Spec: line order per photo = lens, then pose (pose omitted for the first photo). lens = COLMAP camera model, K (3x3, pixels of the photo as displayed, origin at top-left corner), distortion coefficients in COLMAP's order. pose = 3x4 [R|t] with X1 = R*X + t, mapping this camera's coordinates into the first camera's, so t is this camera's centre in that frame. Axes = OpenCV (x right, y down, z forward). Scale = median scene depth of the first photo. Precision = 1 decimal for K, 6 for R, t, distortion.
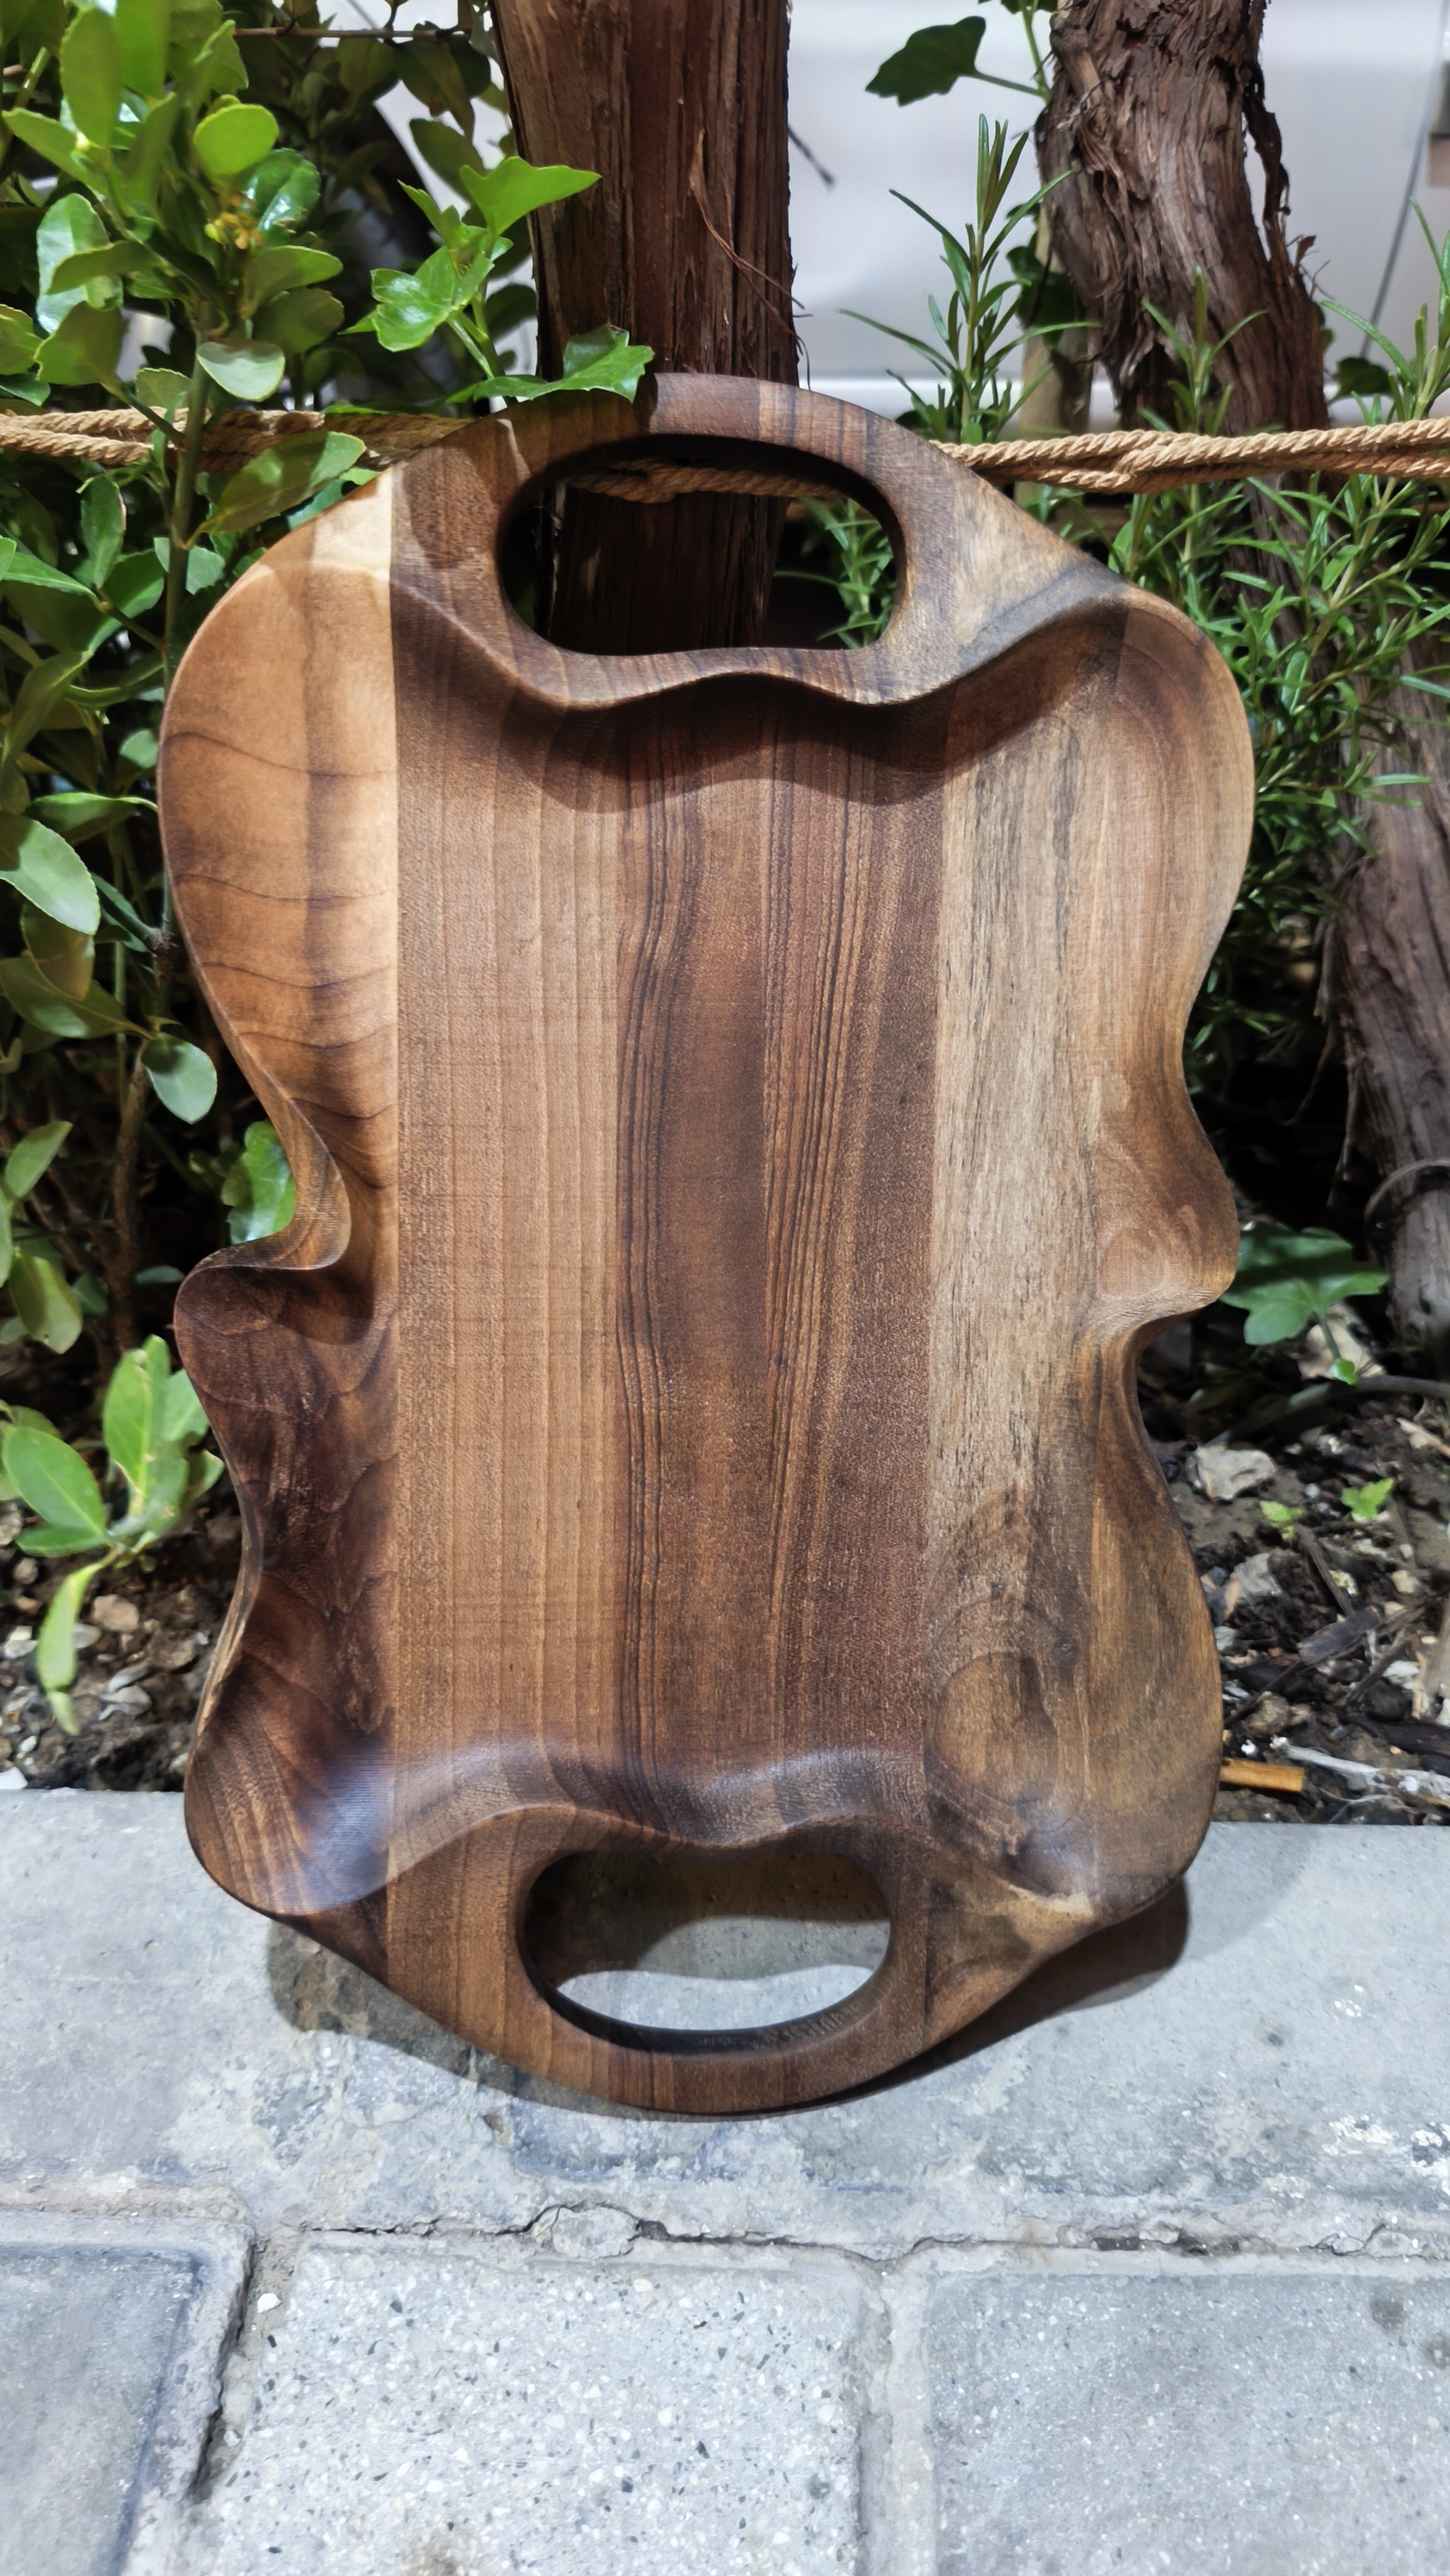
lens RADIAL K [[1934.9, 0, 725.8], [0, 1934.9, 1285.7], [0, 0, 1]] dist [-0.052073, 0.027755]
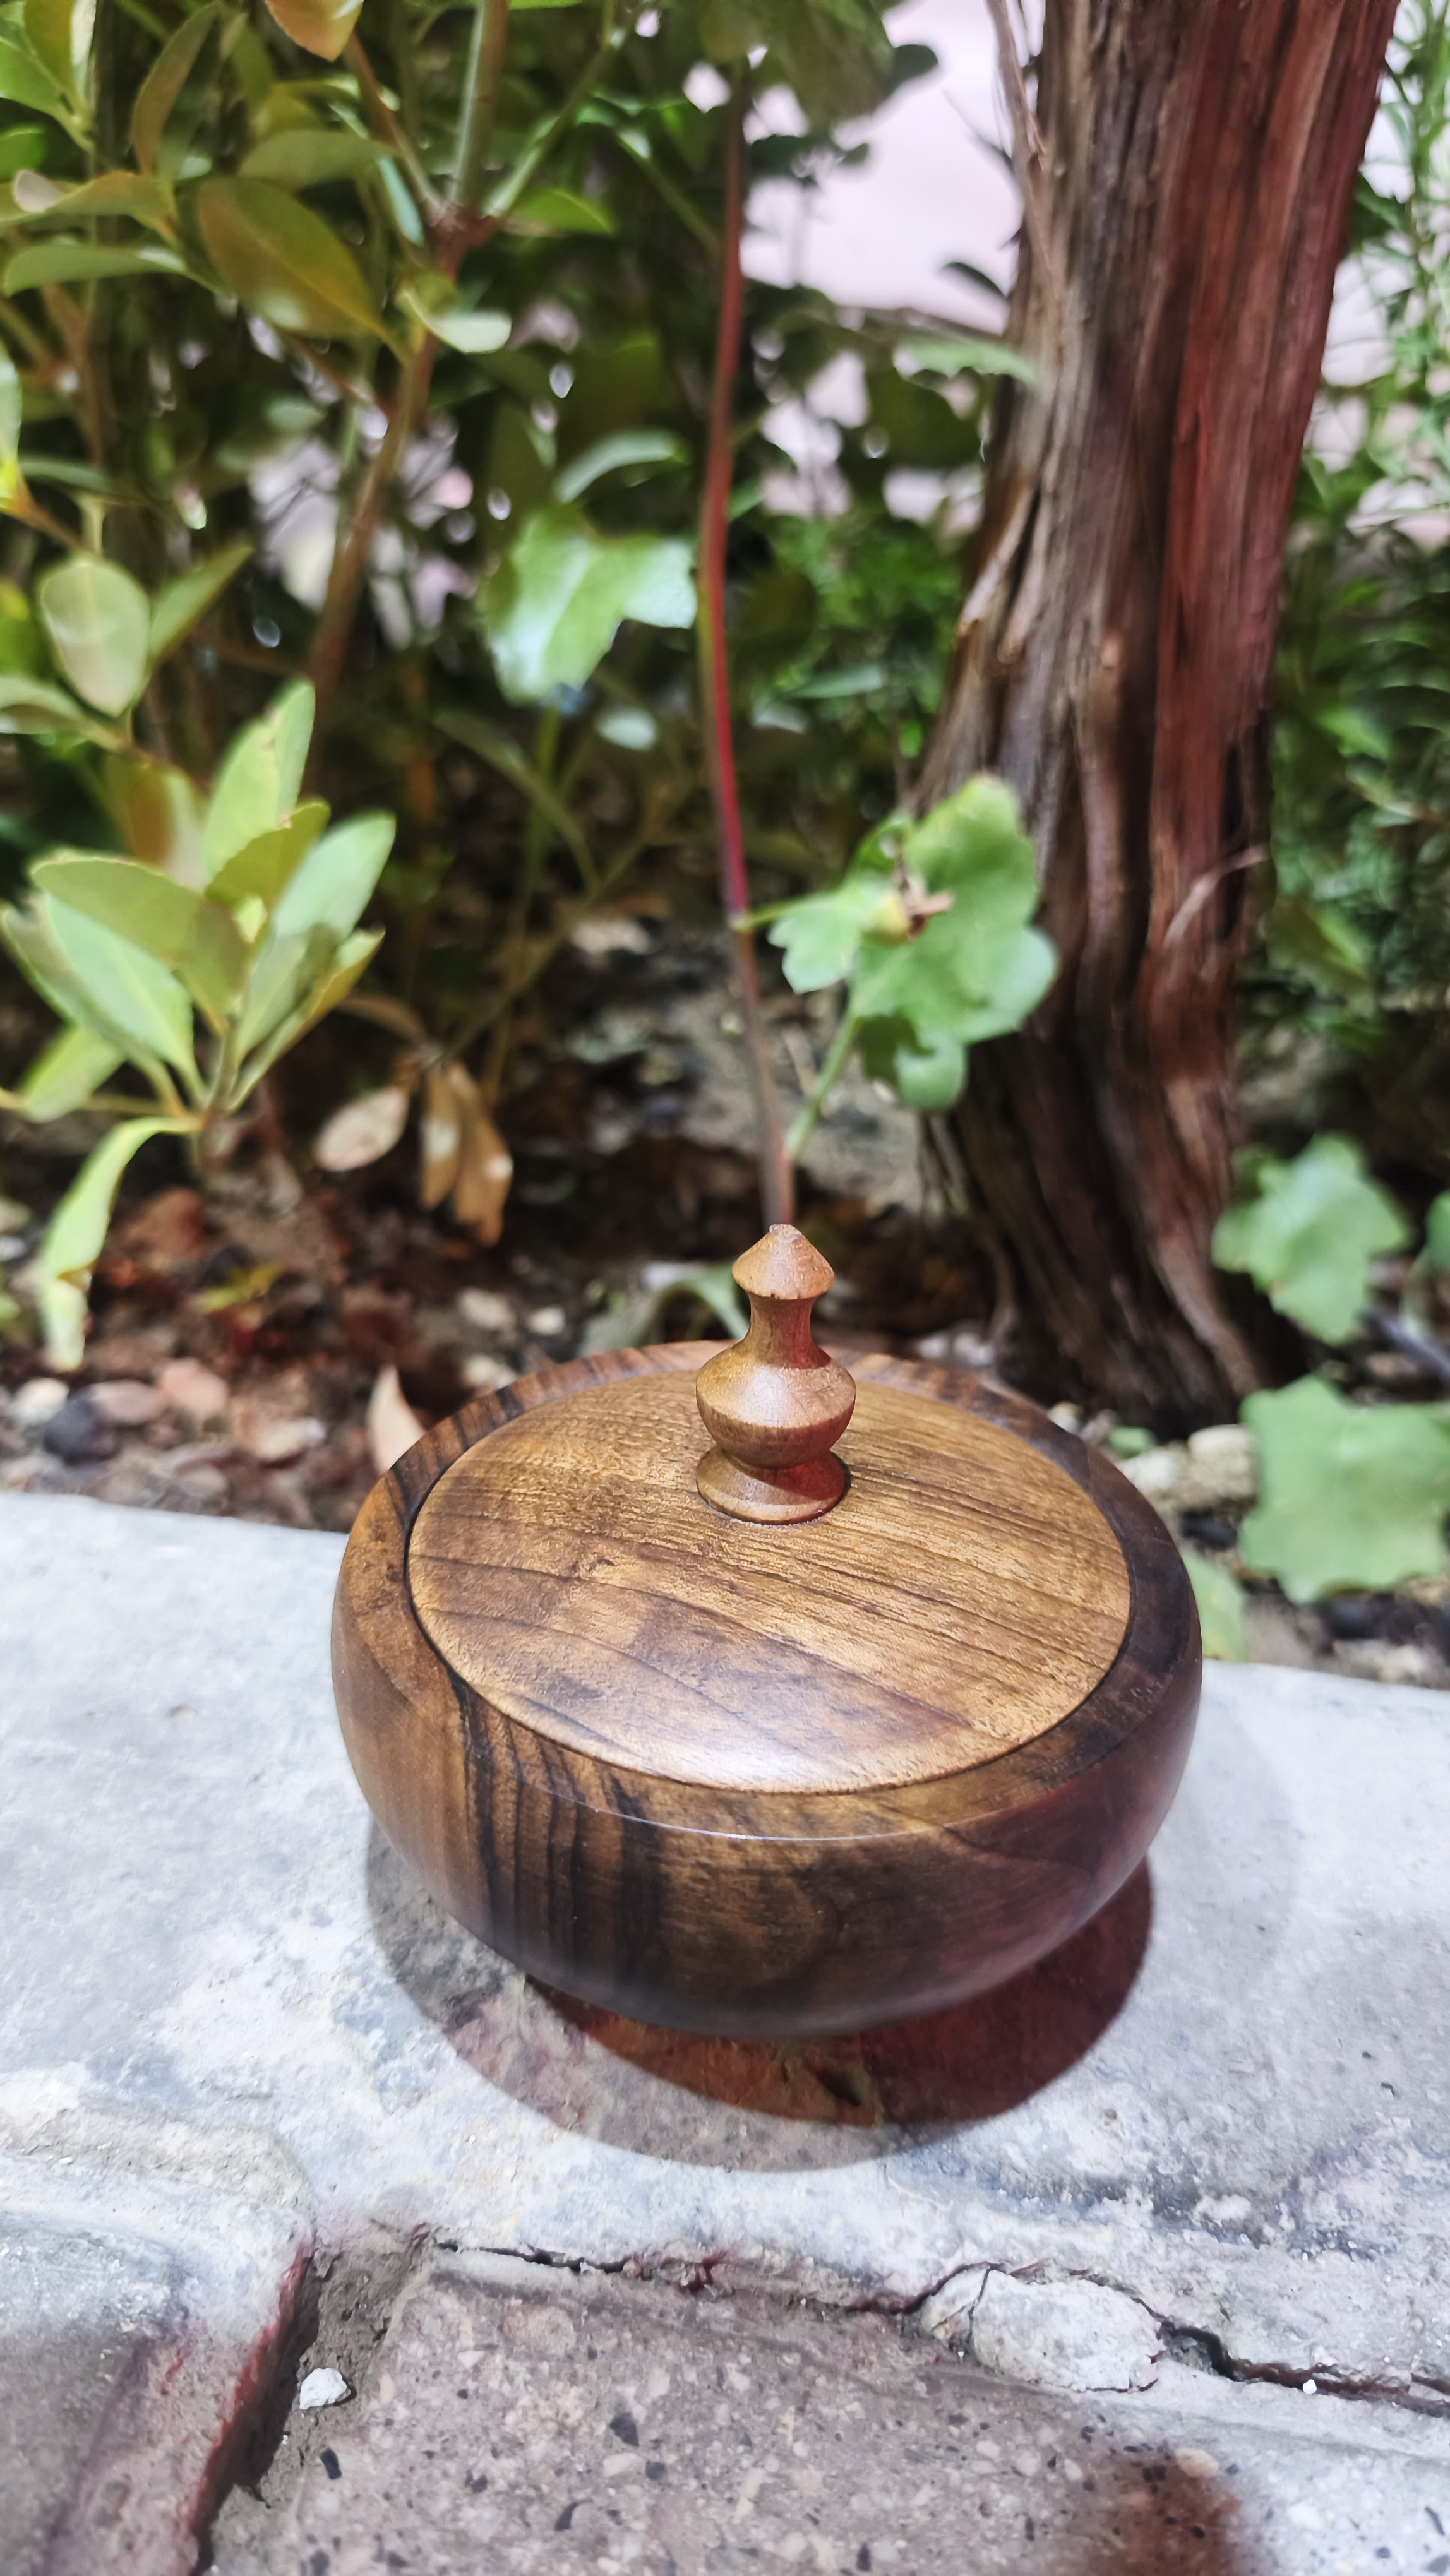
lens RADIAL K [[1934.9, 0, 695.9], [0, 1934.9, 1318.6], [0, 0, 1]] dist [-0.052073, 0.027755]
pose [[0.991513, 0.109701, -0.069765, -0.144634], [-0.119411, 0.980661, -0.155065, 0.333286], [0.051405, 0.162080, 0.985438, 0.506557]]
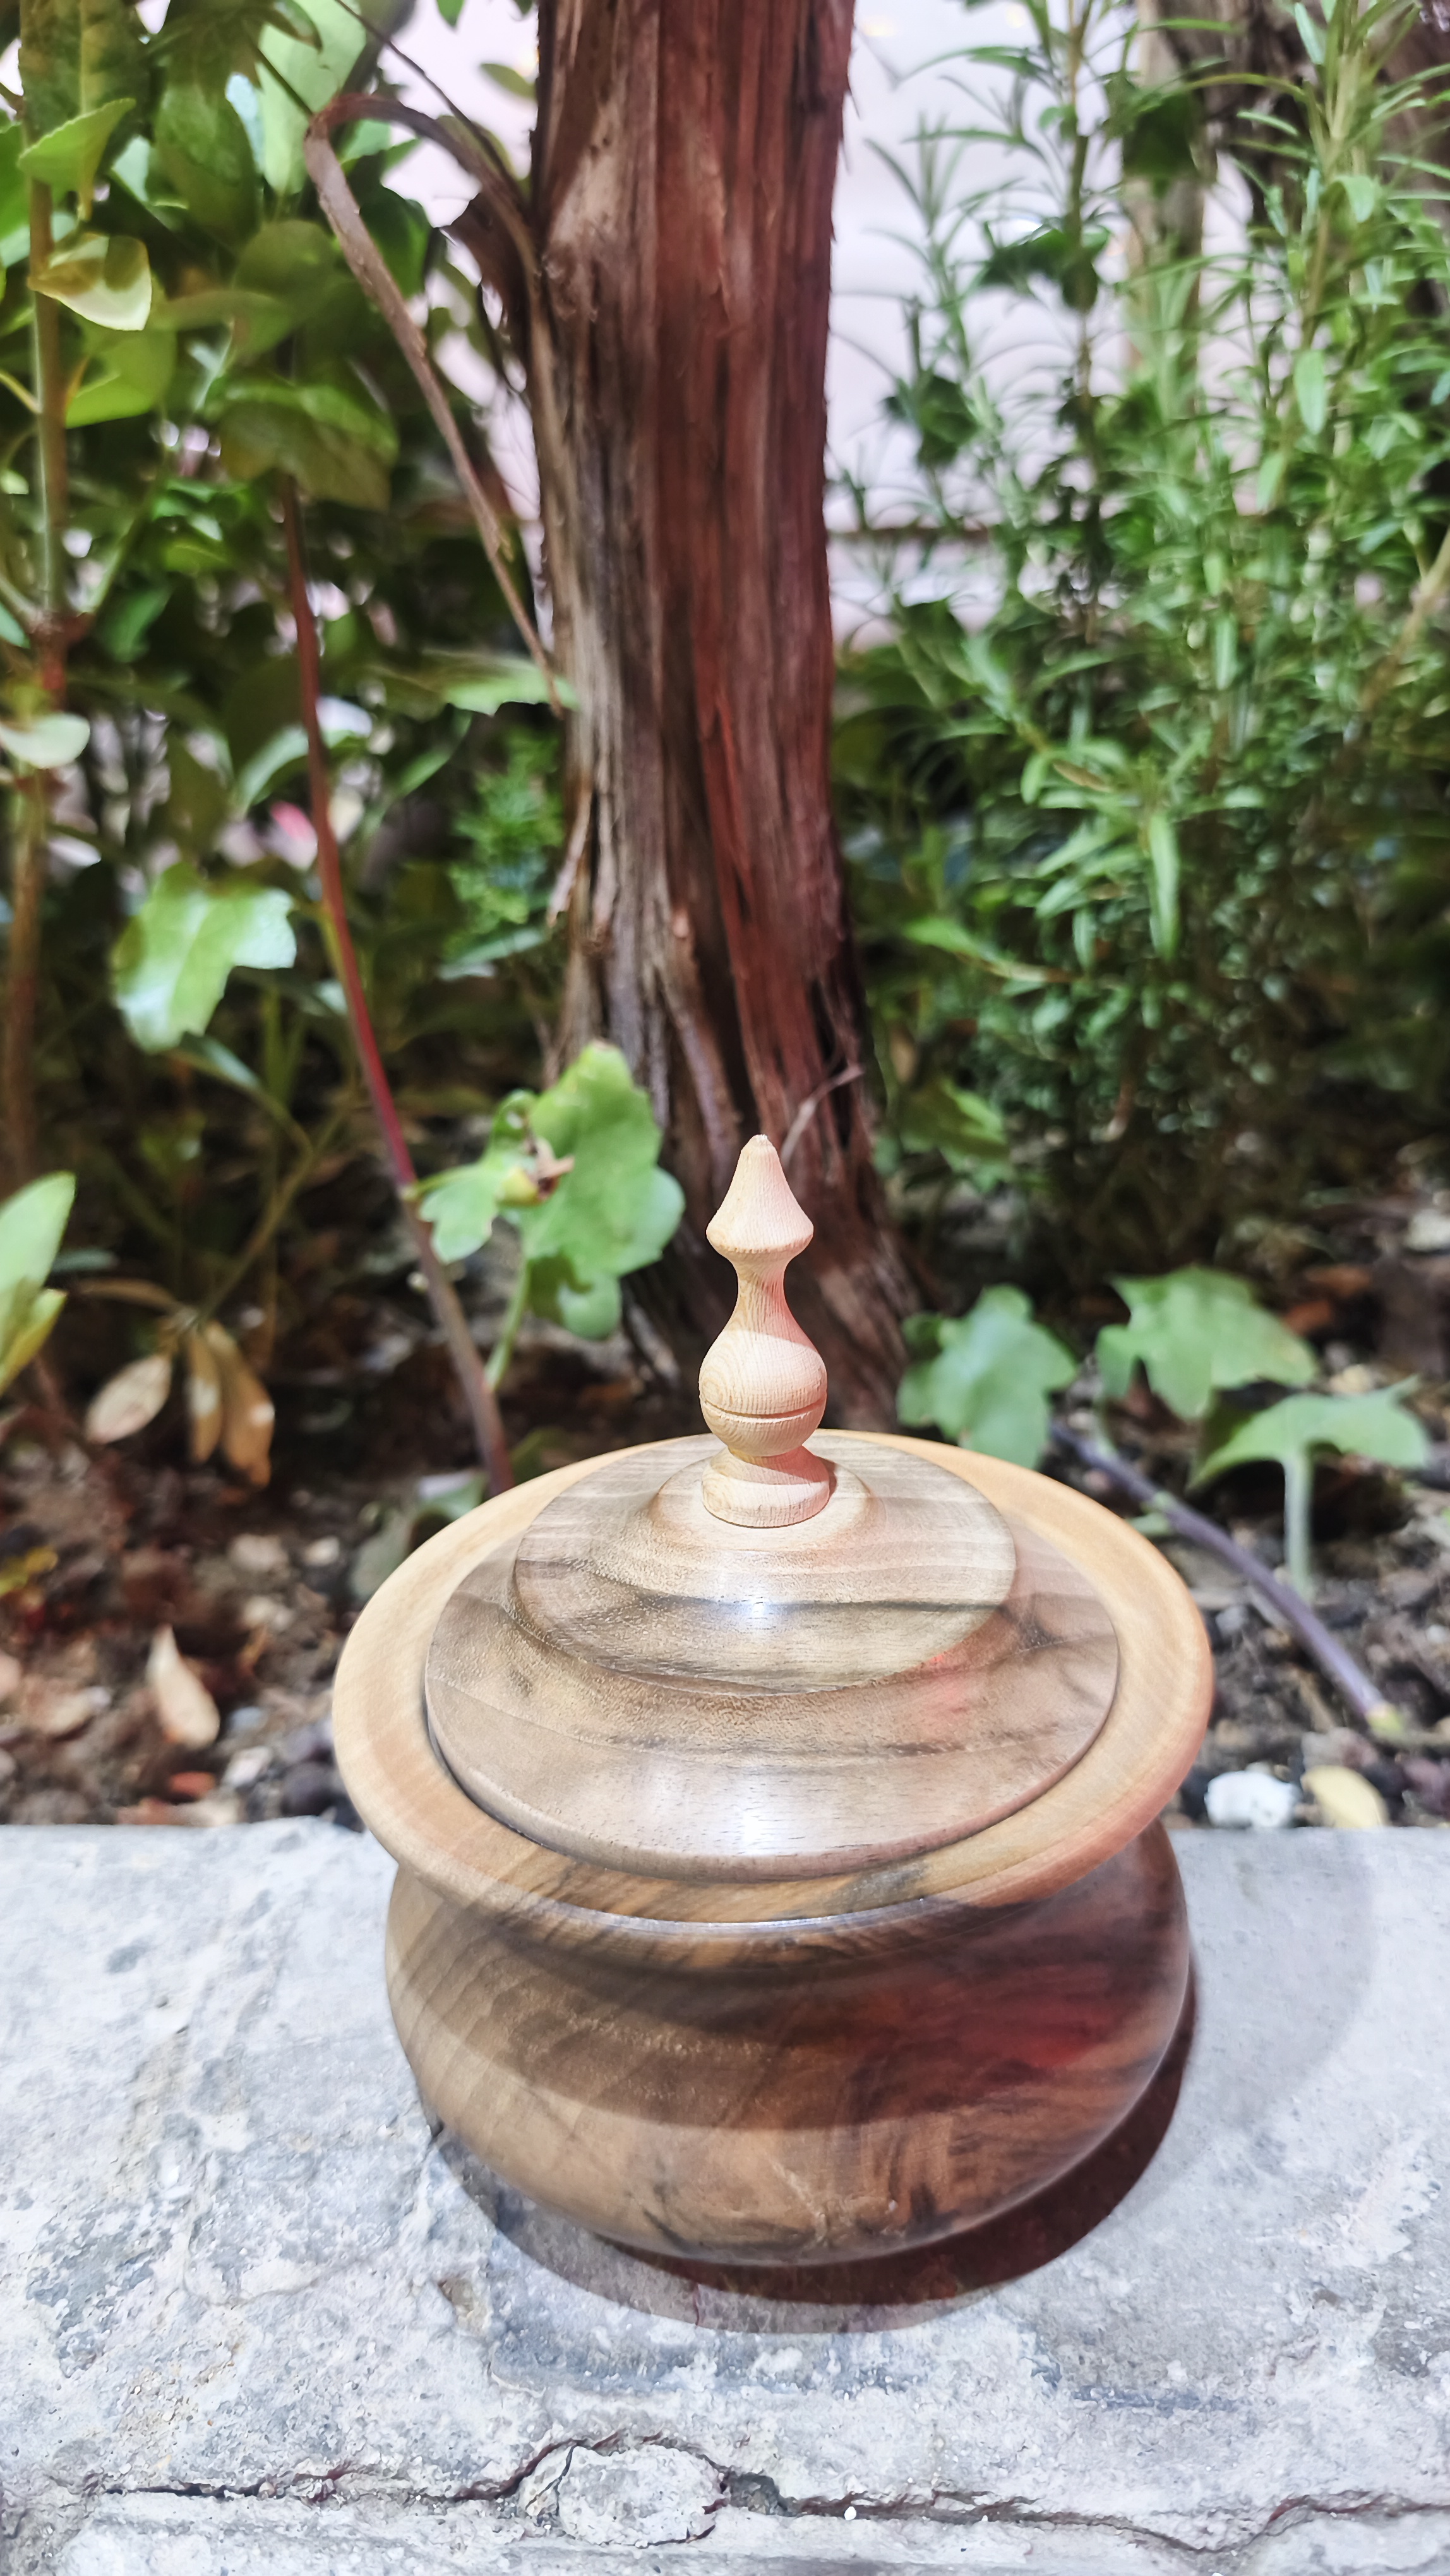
lens RADIAL K [[1934.9, 0, 685.0], [0, 1934.9, 1310.0], [0, 0, 1]] dist [-0.052073, 0.027755]
pose [[0.997751, -0.034472, -0.057481, -0.015266], [0.021871, 0.978105, -0.206961, 0.280416], [0.063357, 0.205238, 0.976659, 0.420280]]
